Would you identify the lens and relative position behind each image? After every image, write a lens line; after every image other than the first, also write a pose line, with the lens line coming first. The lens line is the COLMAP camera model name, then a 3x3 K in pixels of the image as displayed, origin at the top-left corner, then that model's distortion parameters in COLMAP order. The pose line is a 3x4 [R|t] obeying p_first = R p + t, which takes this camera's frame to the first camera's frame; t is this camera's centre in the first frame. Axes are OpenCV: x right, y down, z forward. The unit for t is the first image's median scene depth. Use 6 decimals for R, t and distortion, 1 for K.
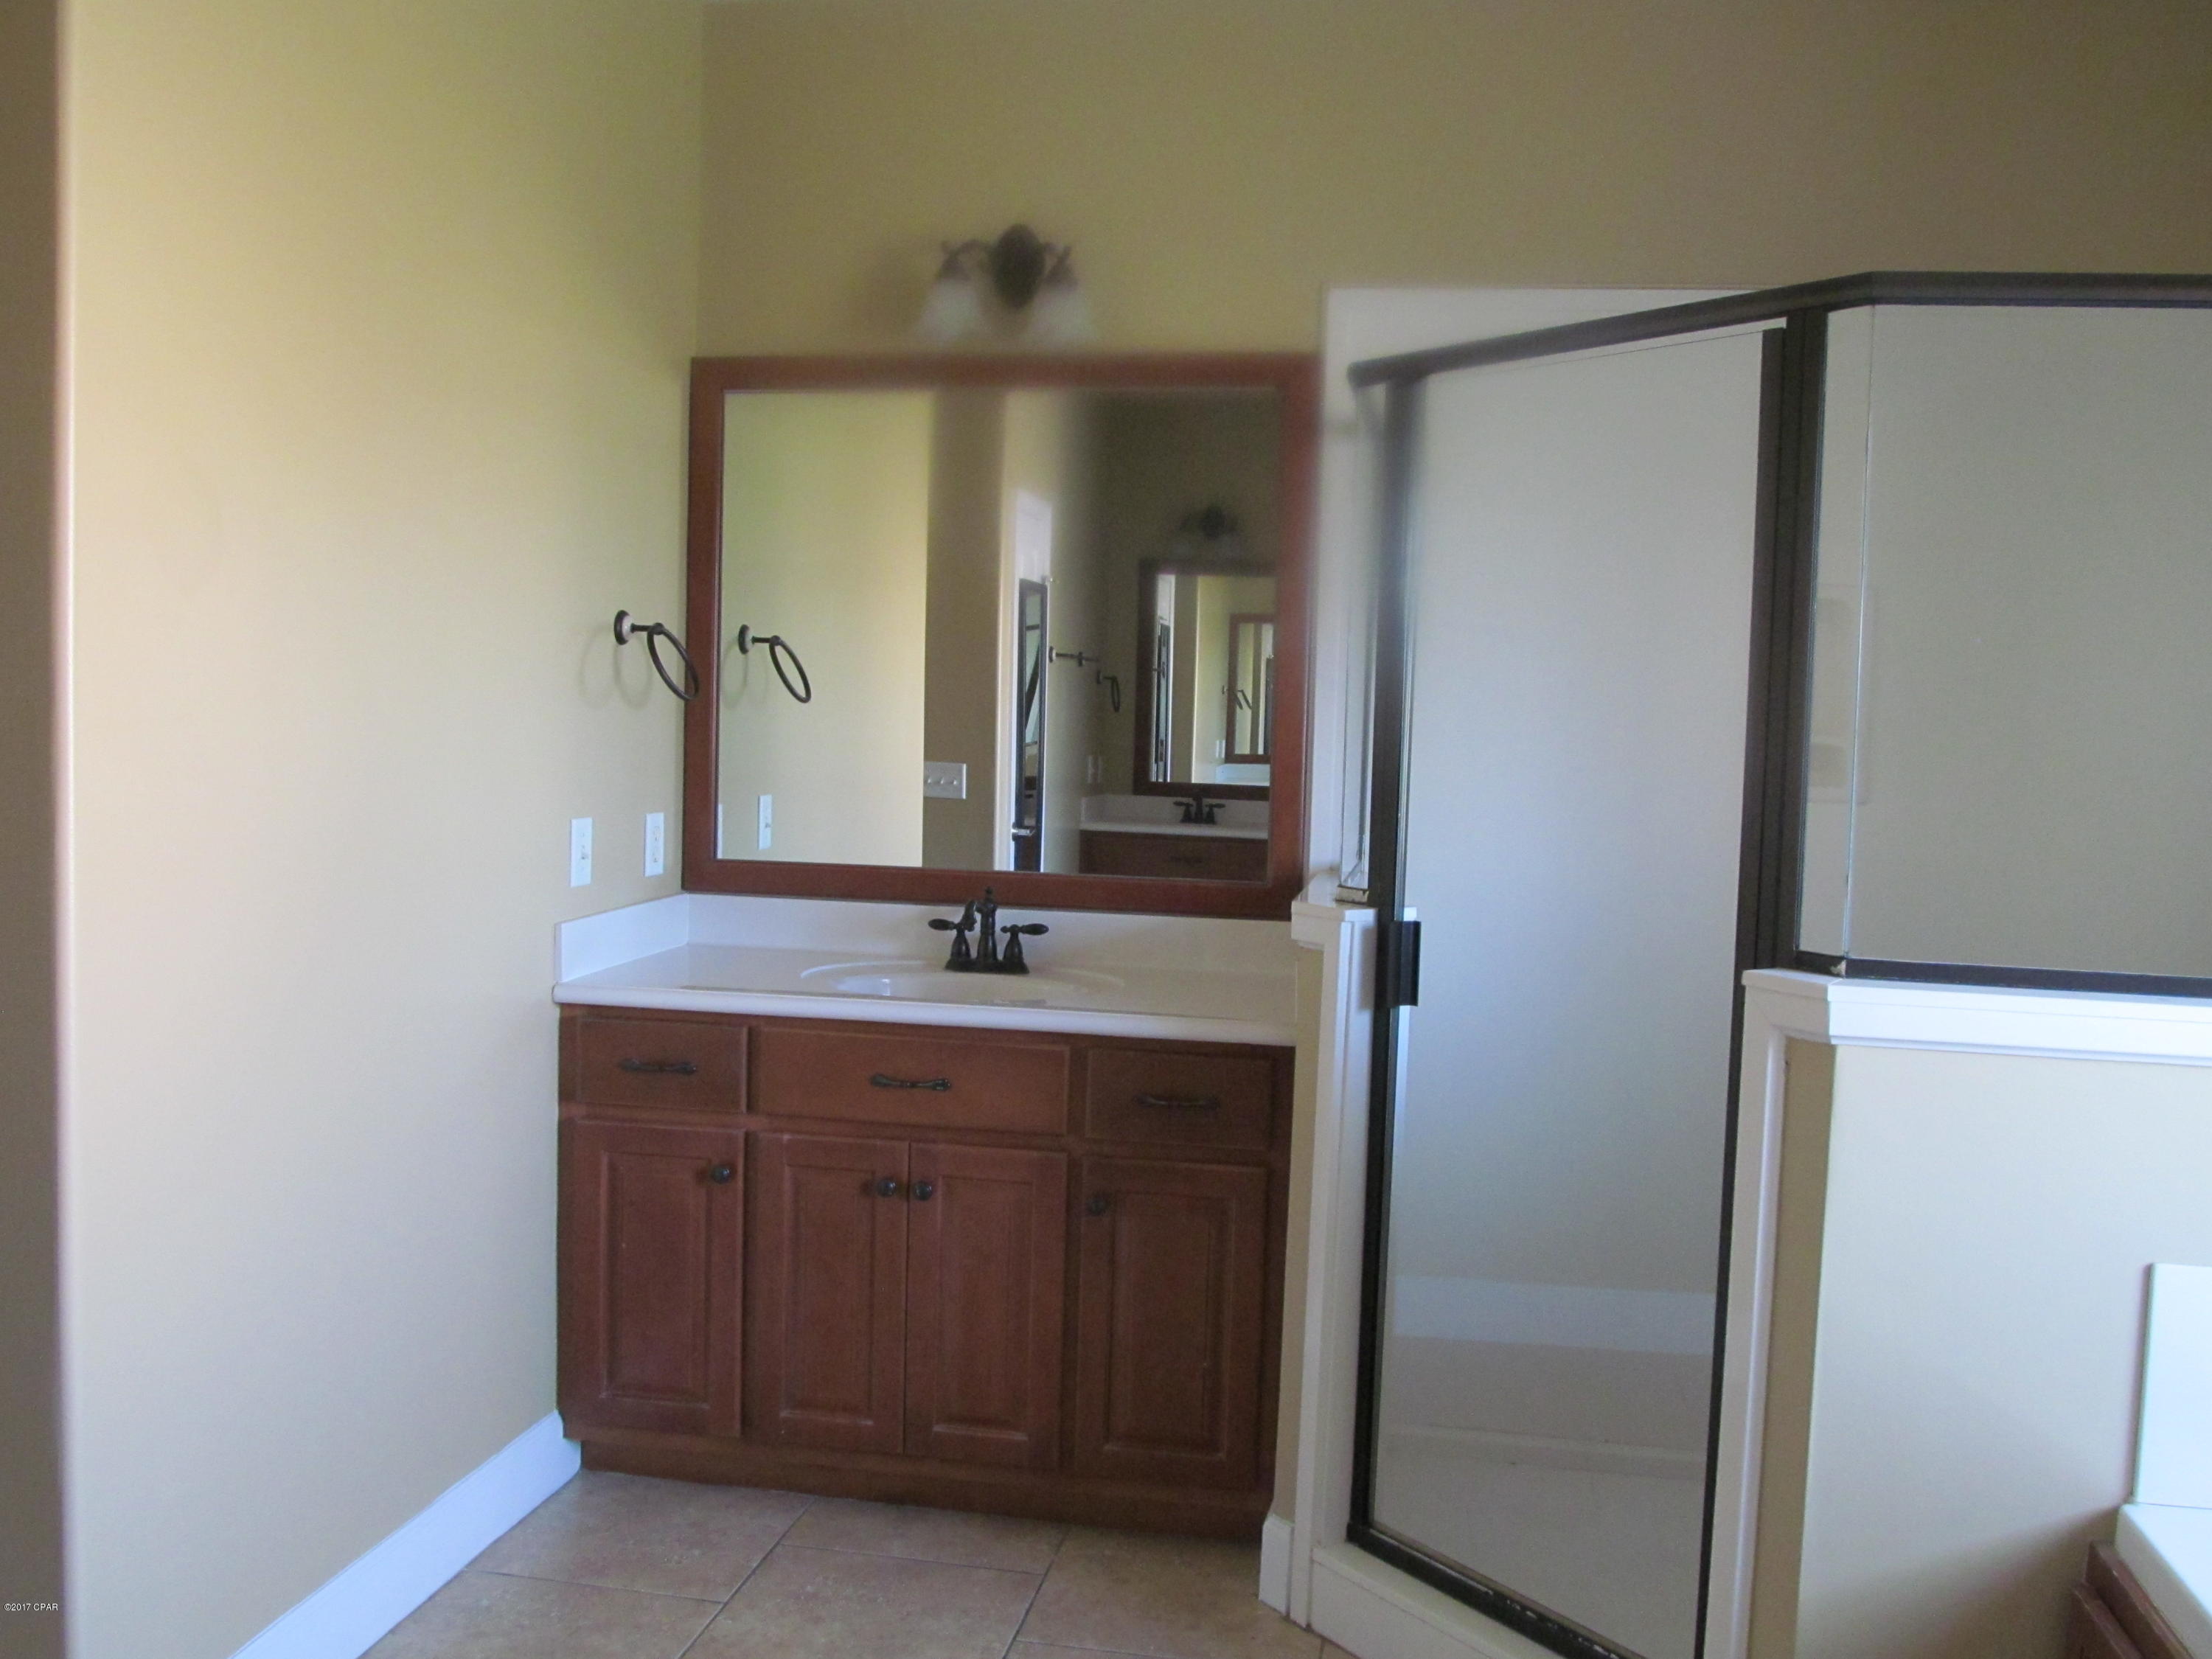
lens RADIAL K [[1954.1, 0, 1099.7], [0, 1954.1, 813.7], [0, 0, 1]] dist [-0.059189, 0.022125]
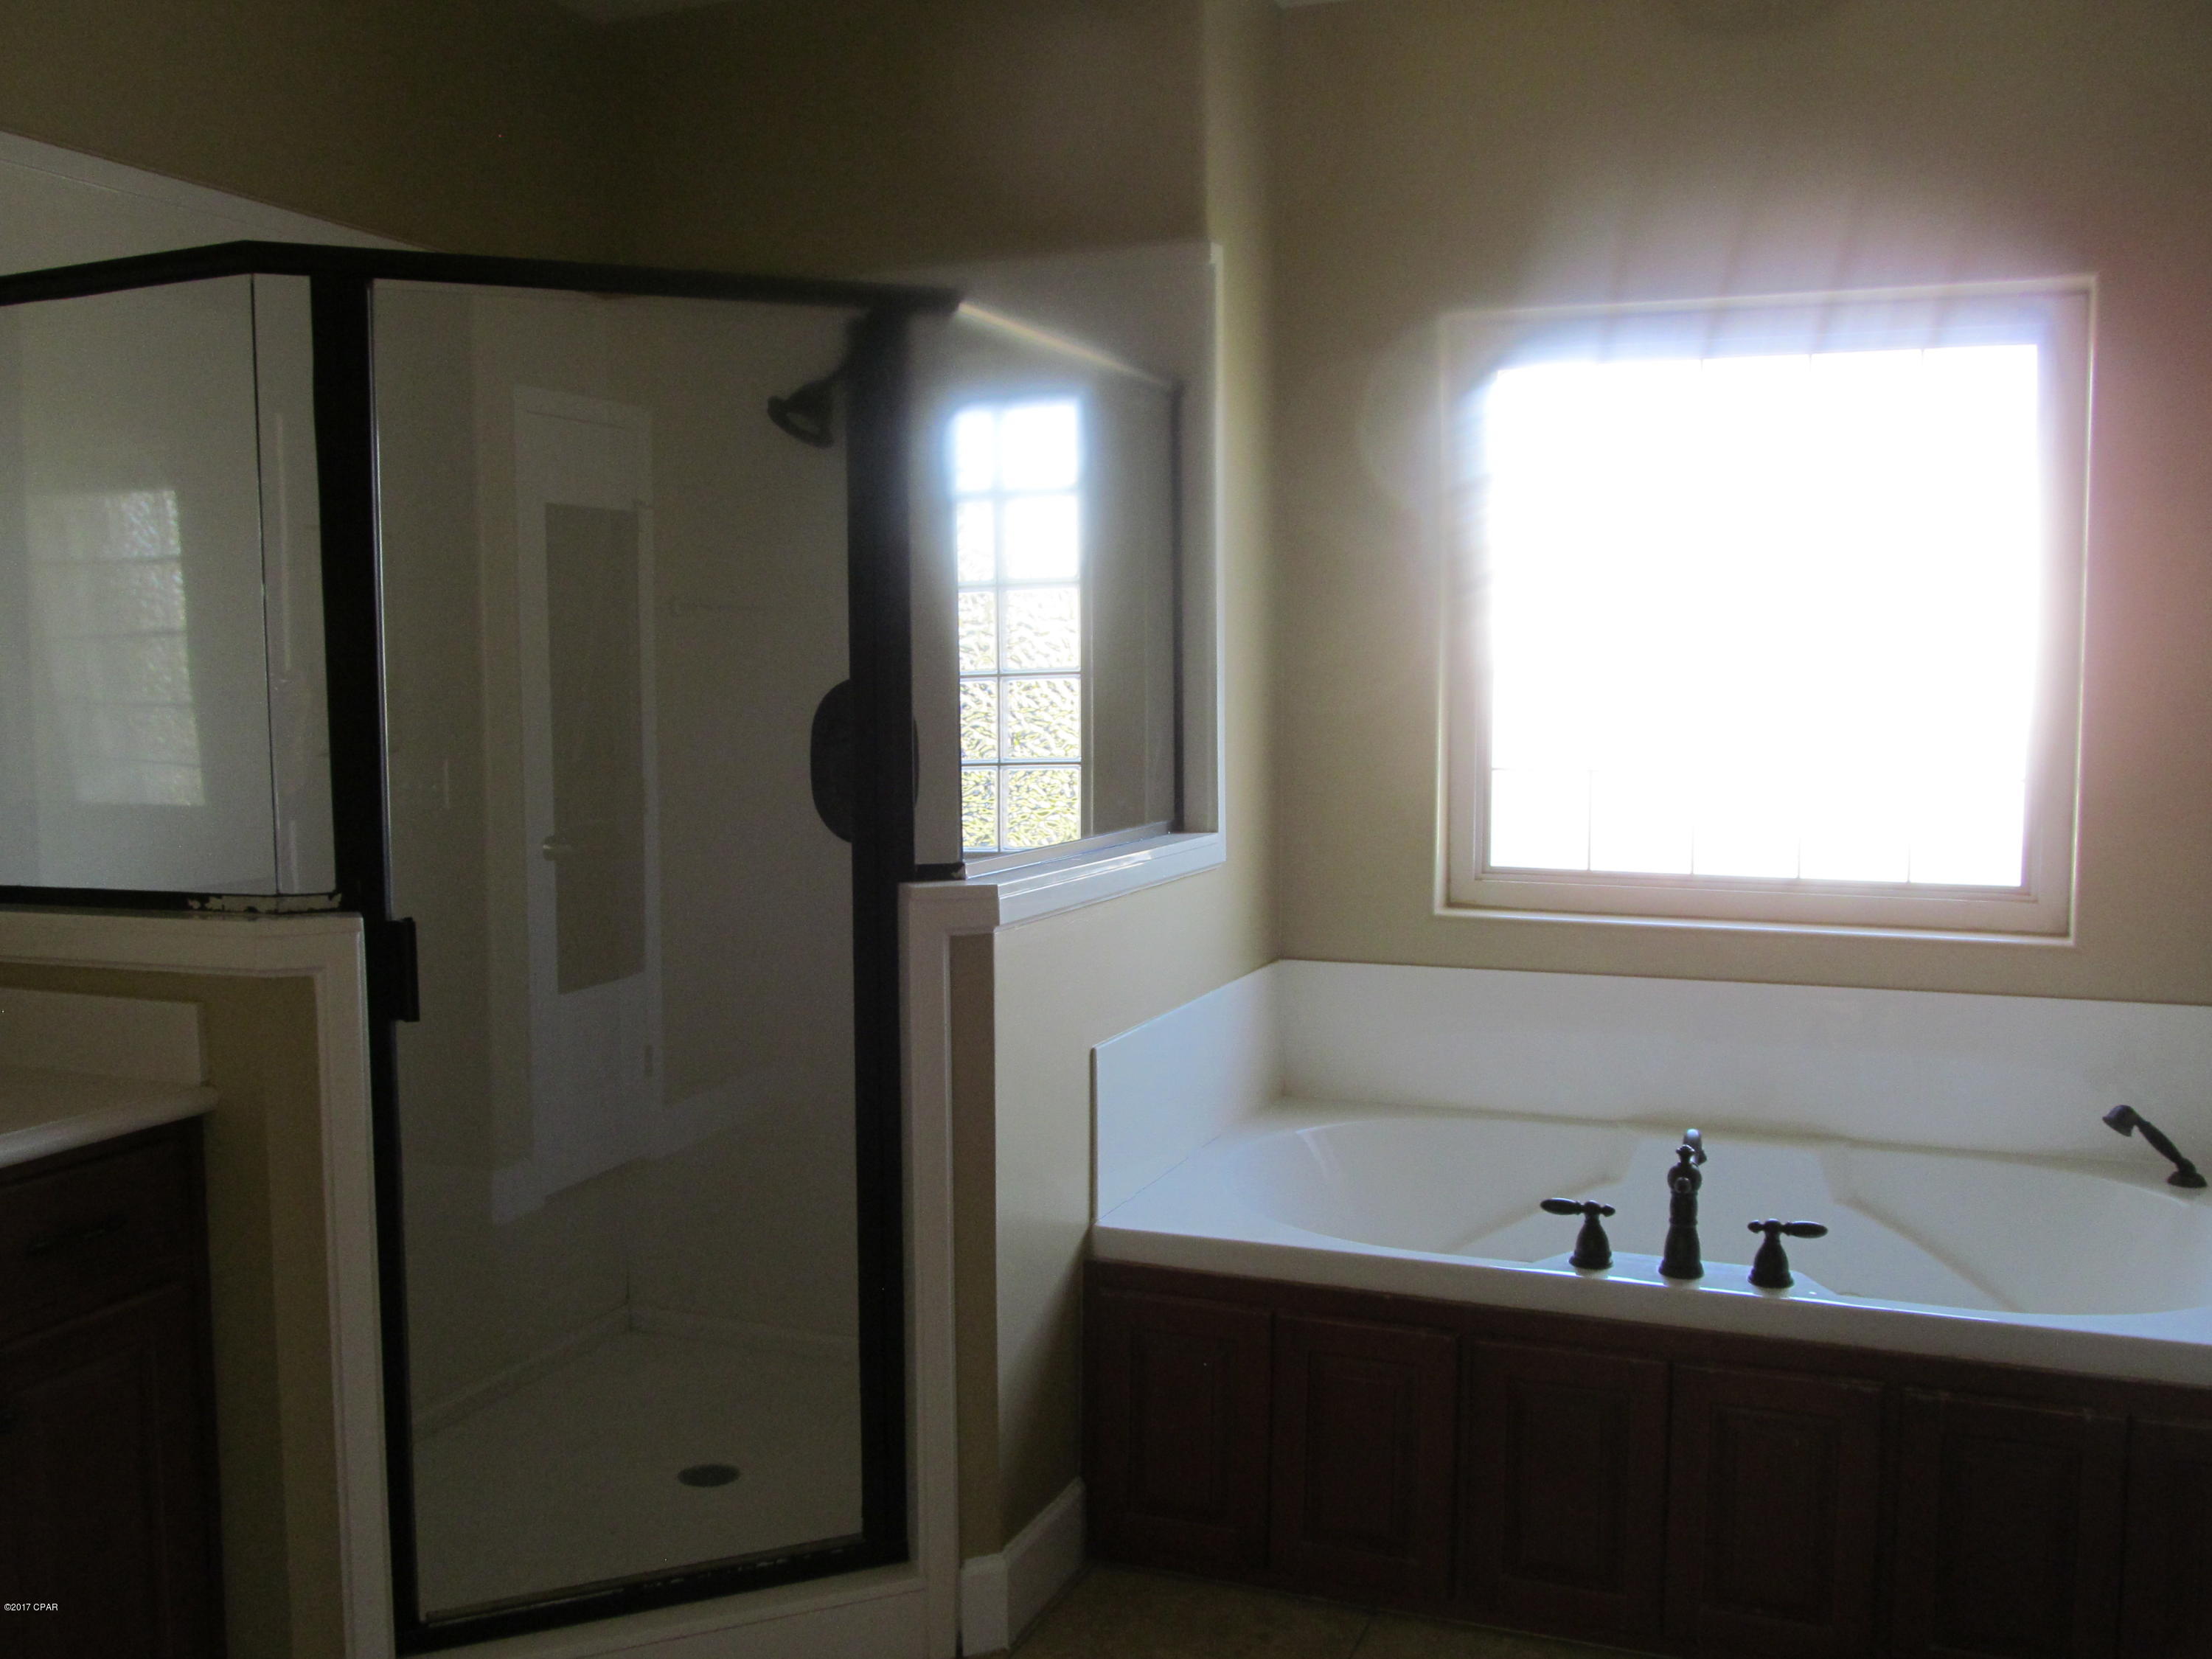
lens RADIAL K [[1954.1, 0, 1111.0], [0, 1954.1, 833.4], [0, 0, 1]] dist [-0.059189, 0.022125]
pose [[0.190472, -0.114325, 0.975013, -0.605950], [0.067356, 0.992377, 0.103203, -0.049219], [-0.979379, 0.046016, 0.196720, 0.521846]]
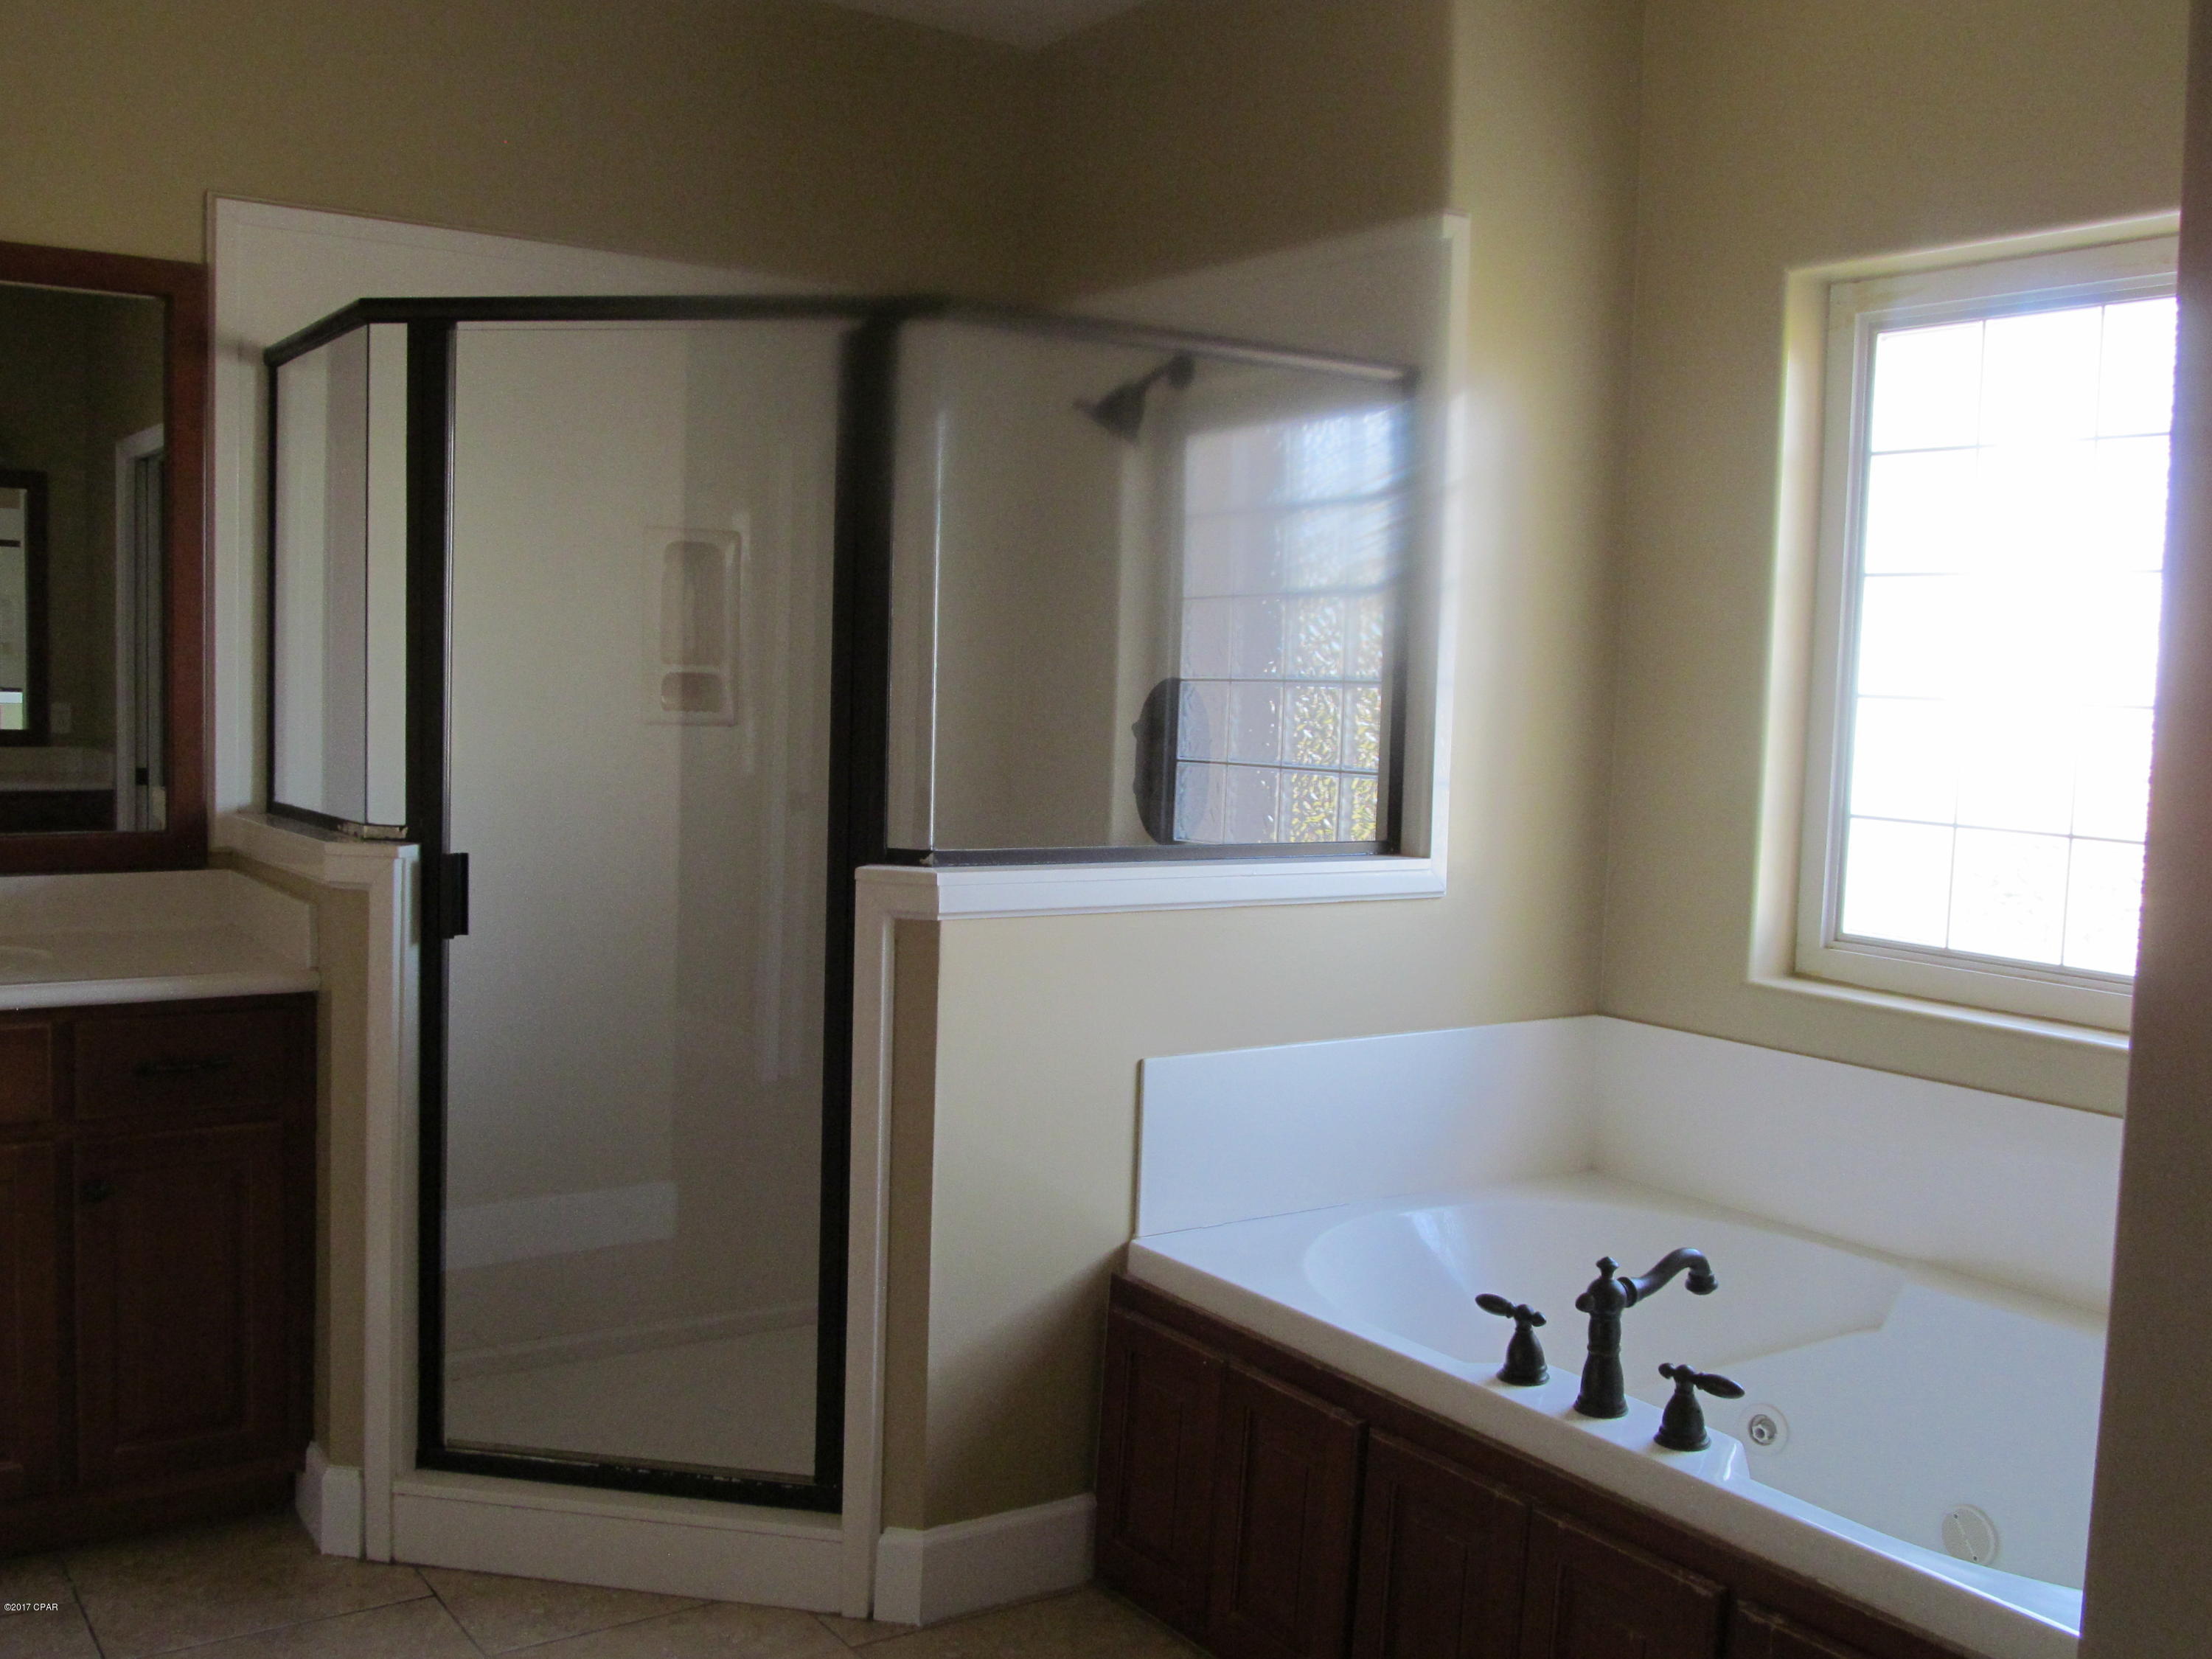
lens RADIAL K [[2075.9, 0, 1087.6], [0, 2075.9, 826.8], [0, 0, 1]] dist [-0.057305, 0.000000]
pose [[0.702345, -0.061527, 0.709173, -0.376382], [0.031396, 0.997966, 0.055488, -0.008878], [-0.711144, -0.016706, 0.702848, -0.000877]]
